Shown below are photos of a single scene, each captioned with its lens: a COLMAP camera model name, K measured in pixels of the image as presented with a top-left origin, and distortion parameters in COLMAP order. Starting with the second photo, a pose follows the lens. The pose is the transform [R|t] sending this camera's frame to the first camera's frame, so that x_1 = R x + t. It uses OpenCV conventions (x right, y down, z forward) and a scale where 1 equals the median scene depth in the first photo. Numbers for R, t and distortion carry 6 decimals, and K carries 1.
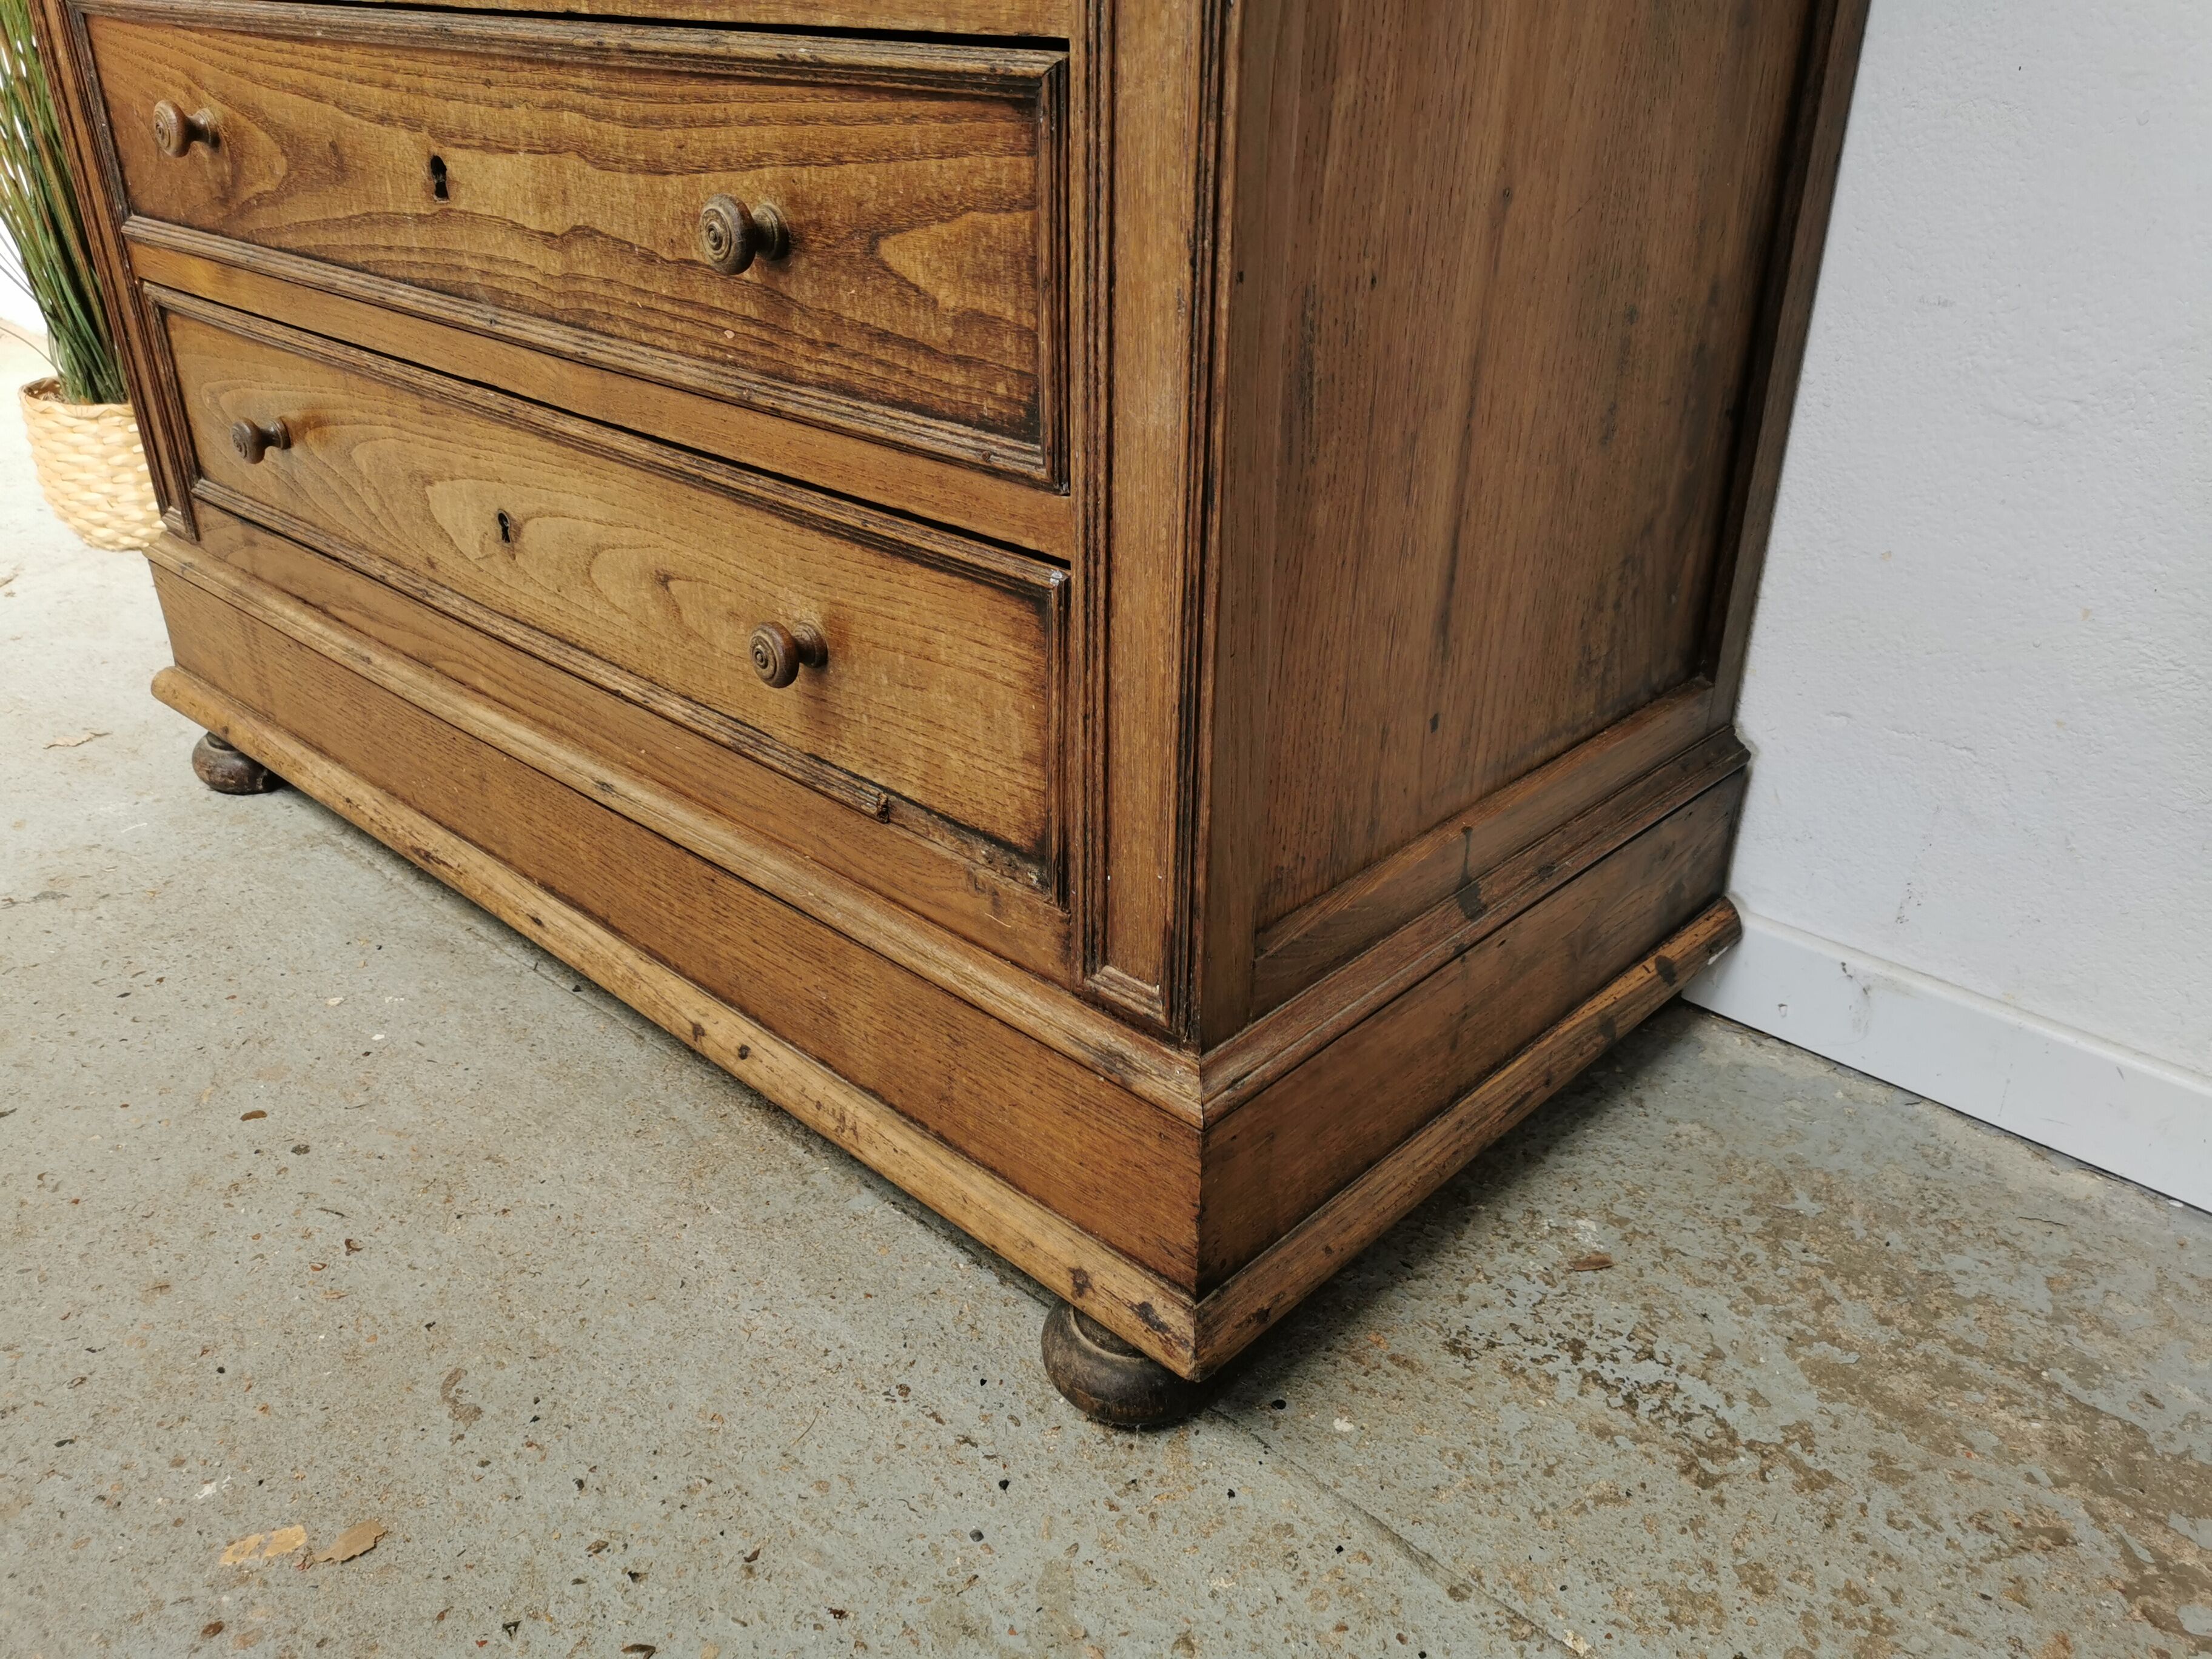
lens RADIAL K [[1710.5, 0, 1106.0], [0, 1710.5, 829.5], [0, 0, 1]] dist [0.061979, -0.069718]
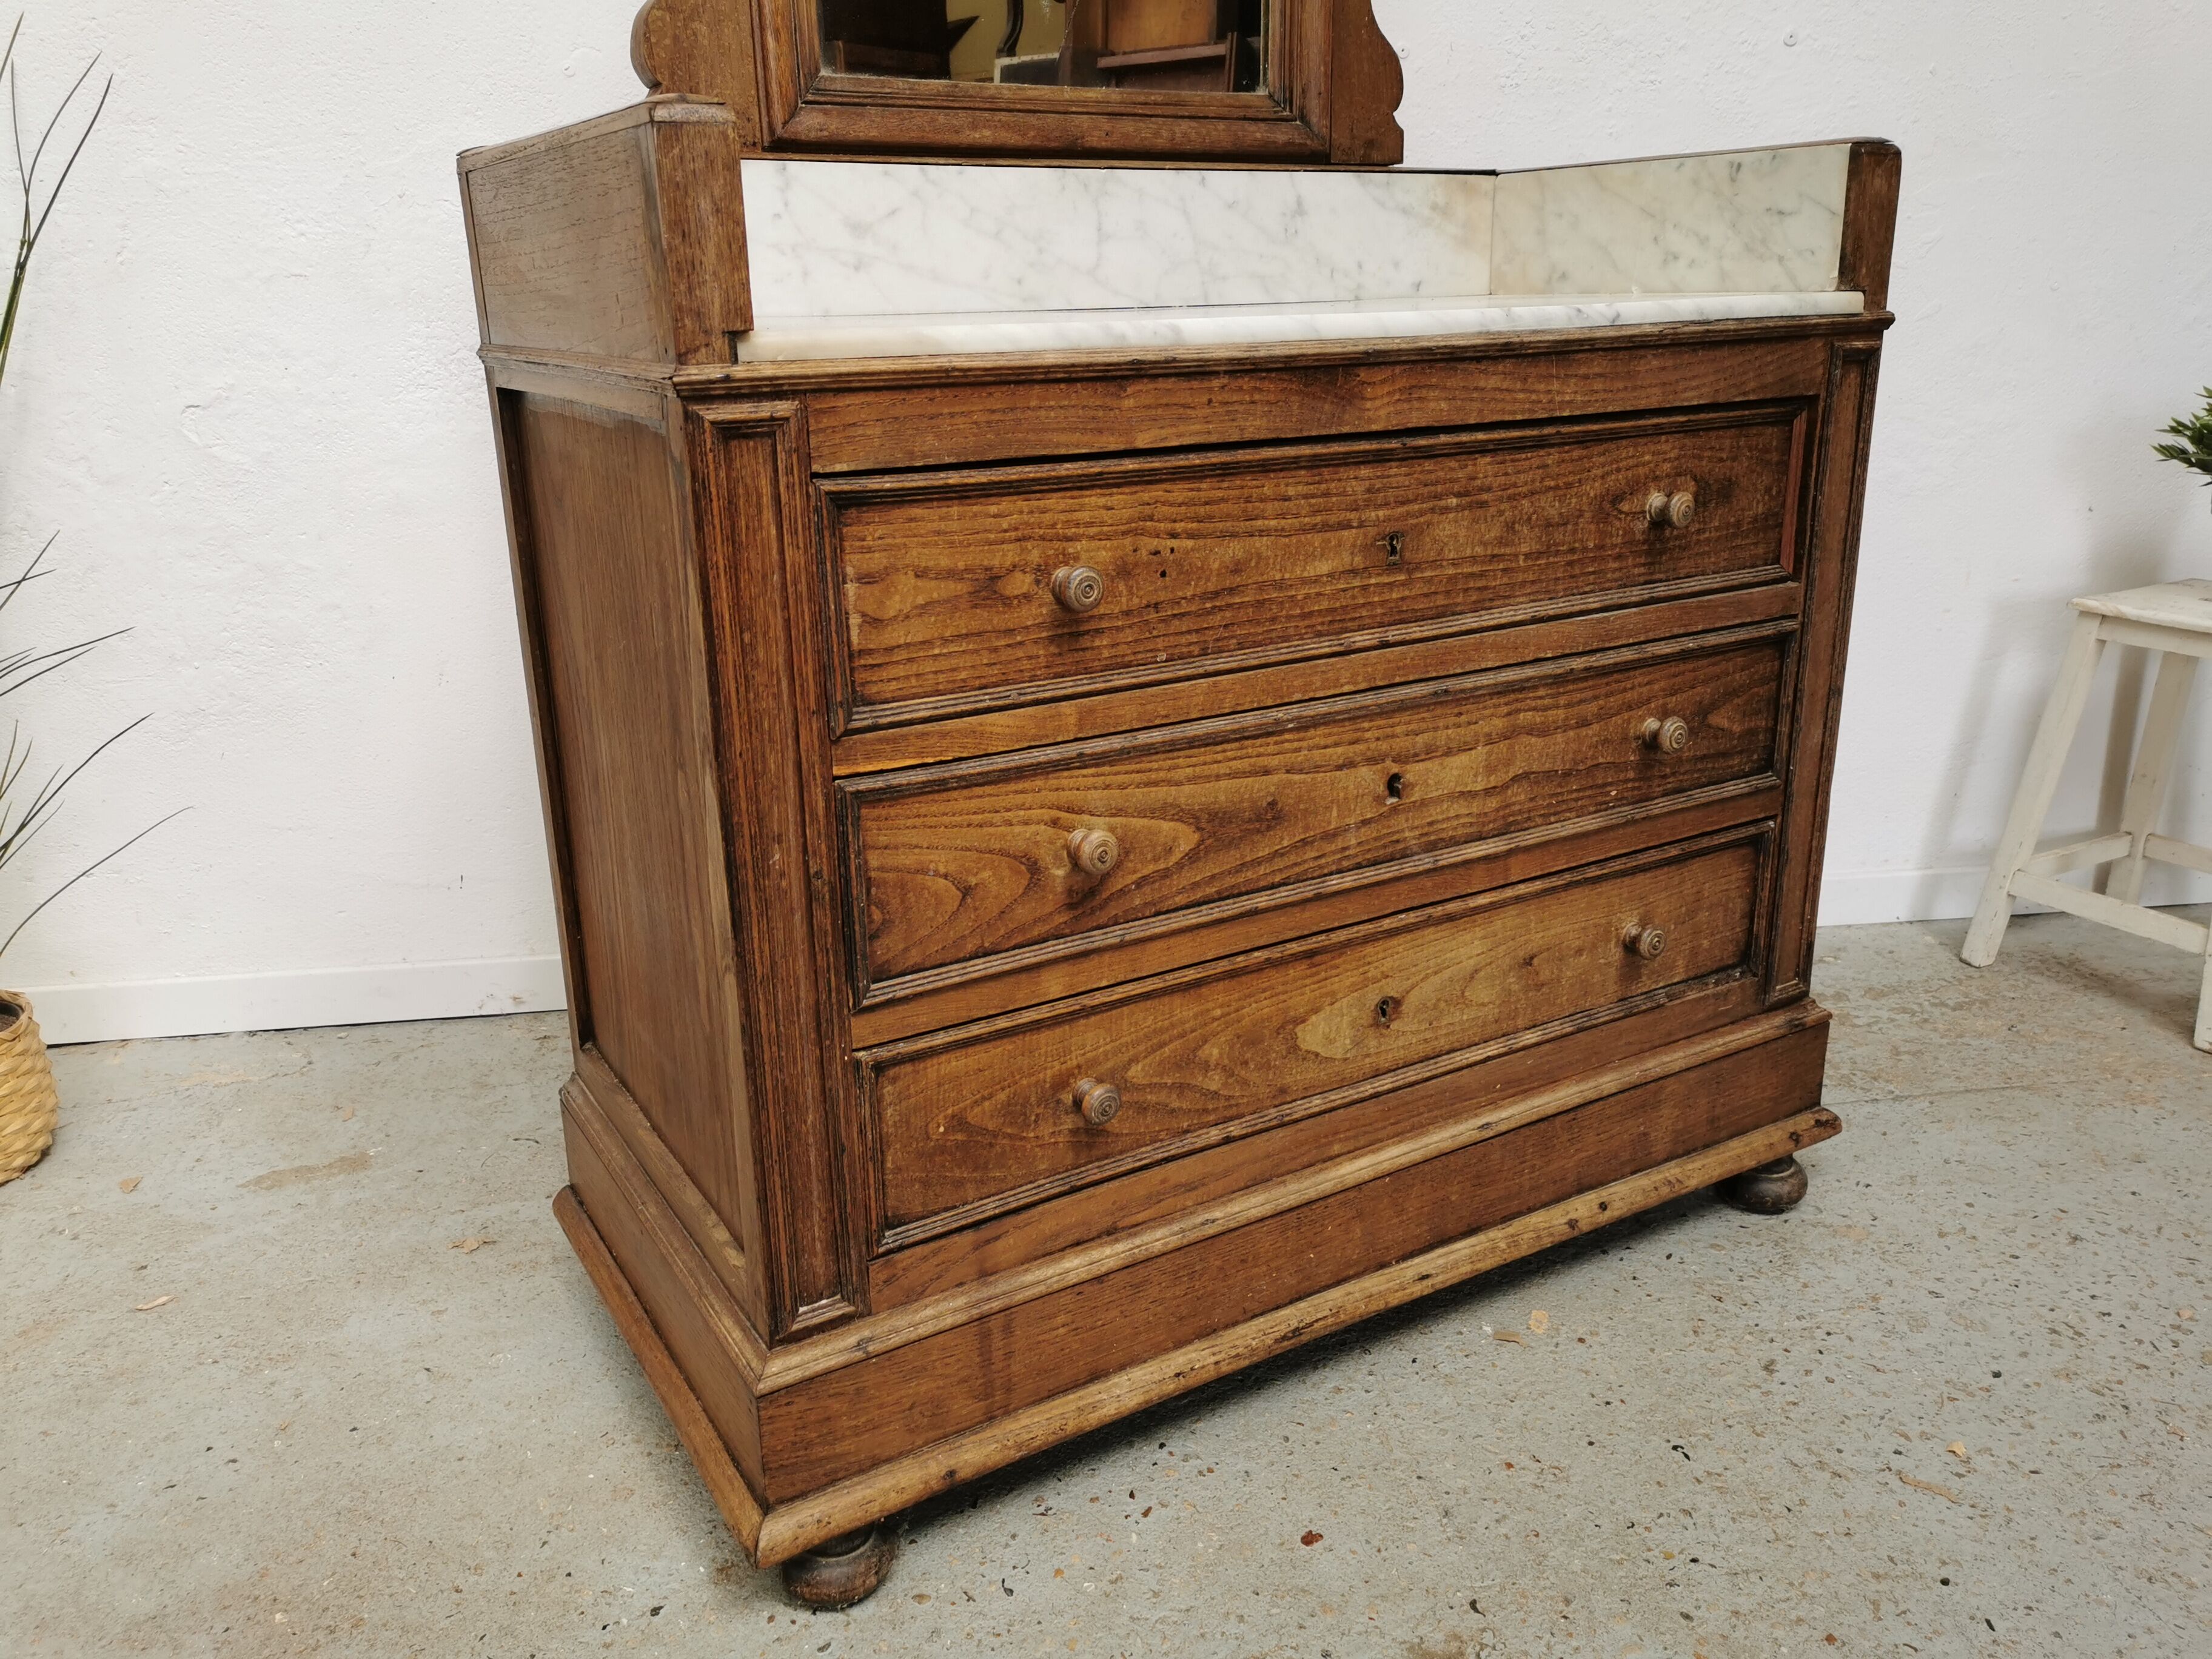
lens RADIAL K [[1706.1, 0, 1106.7], [0, 1706.1, 830.5], [0, 0, 1]] dist [0.059843, -0.058658]
pose [[0.273405, -0.304546, 0.912415, -1.880843], [0.454663, 0.876820, 0.156425, -0.716341], [-0.847662, 0.372073, 0.378193, 0.701864]]
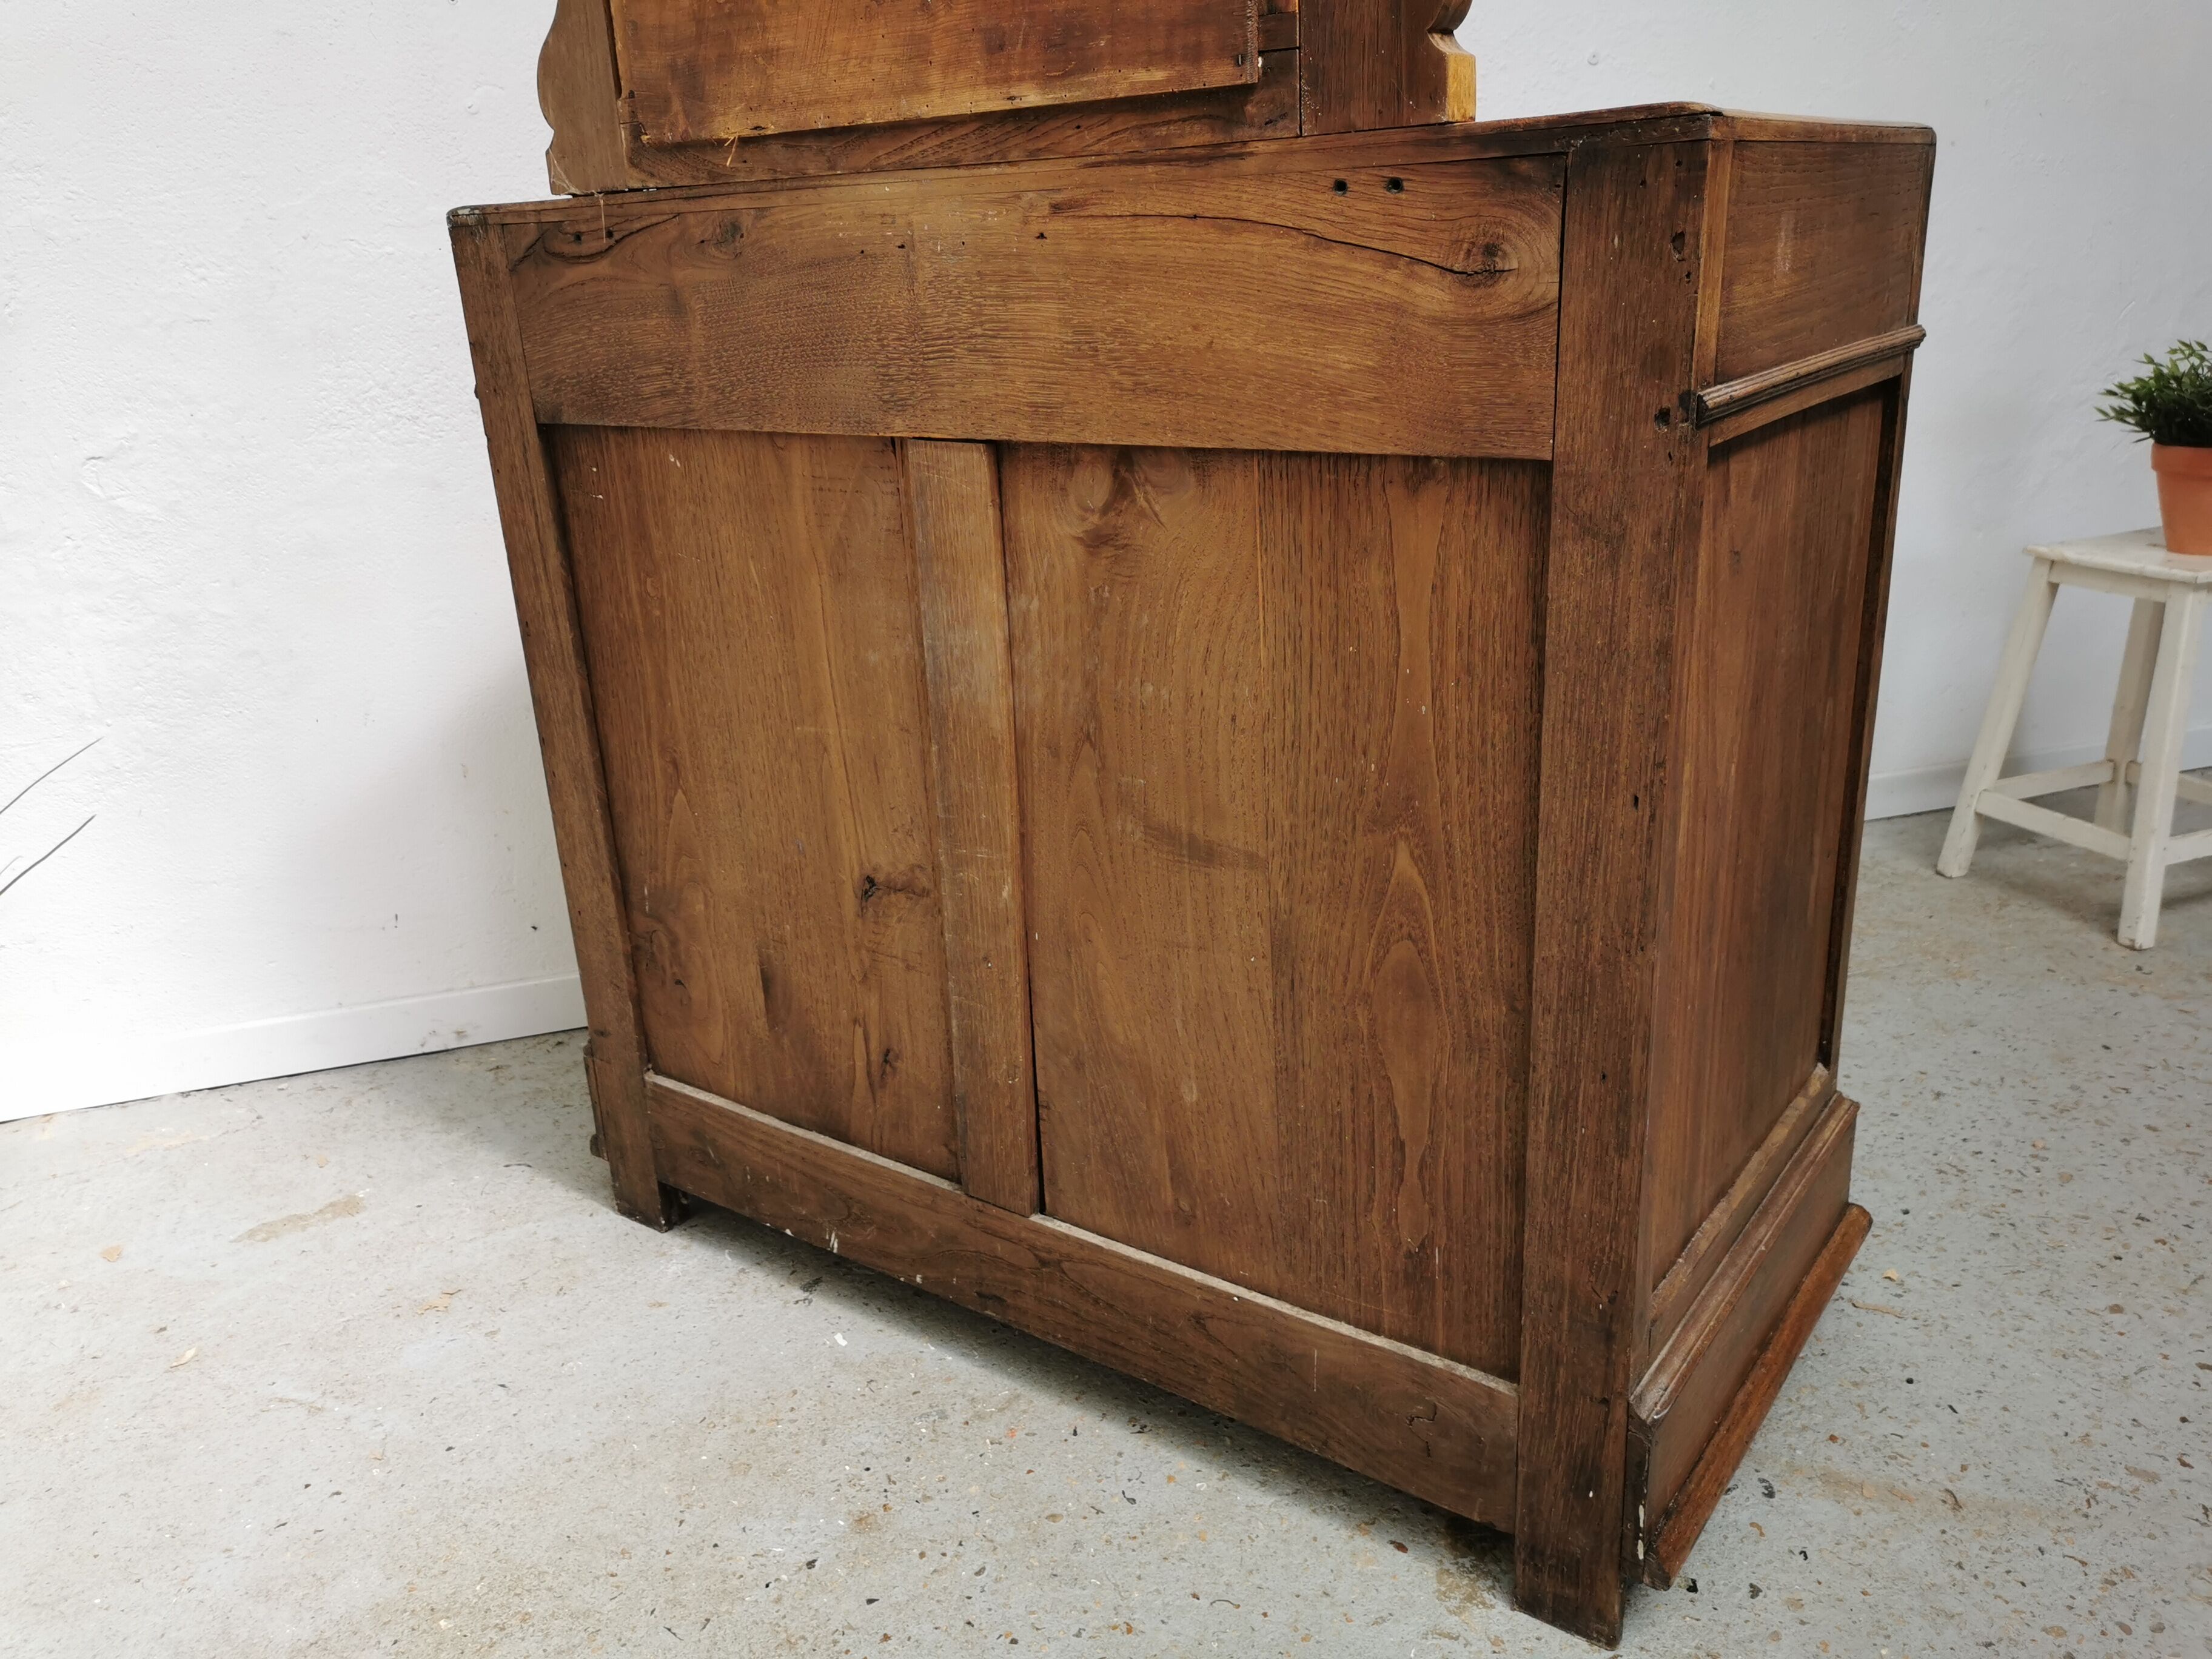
lens RADIAL K [[1706.1, 0, 1106.7], [0, 1706.1, 830.5], [0, 0, 1]] dist [0.059843, -0.058658]
pose [[0.106248, -0.322576, 0.940562, -2.070267], [0.495849, 0.837100, 0.231080, -0.860400], [-0.861885, 0.441825, 0.248889, 0.903303]]
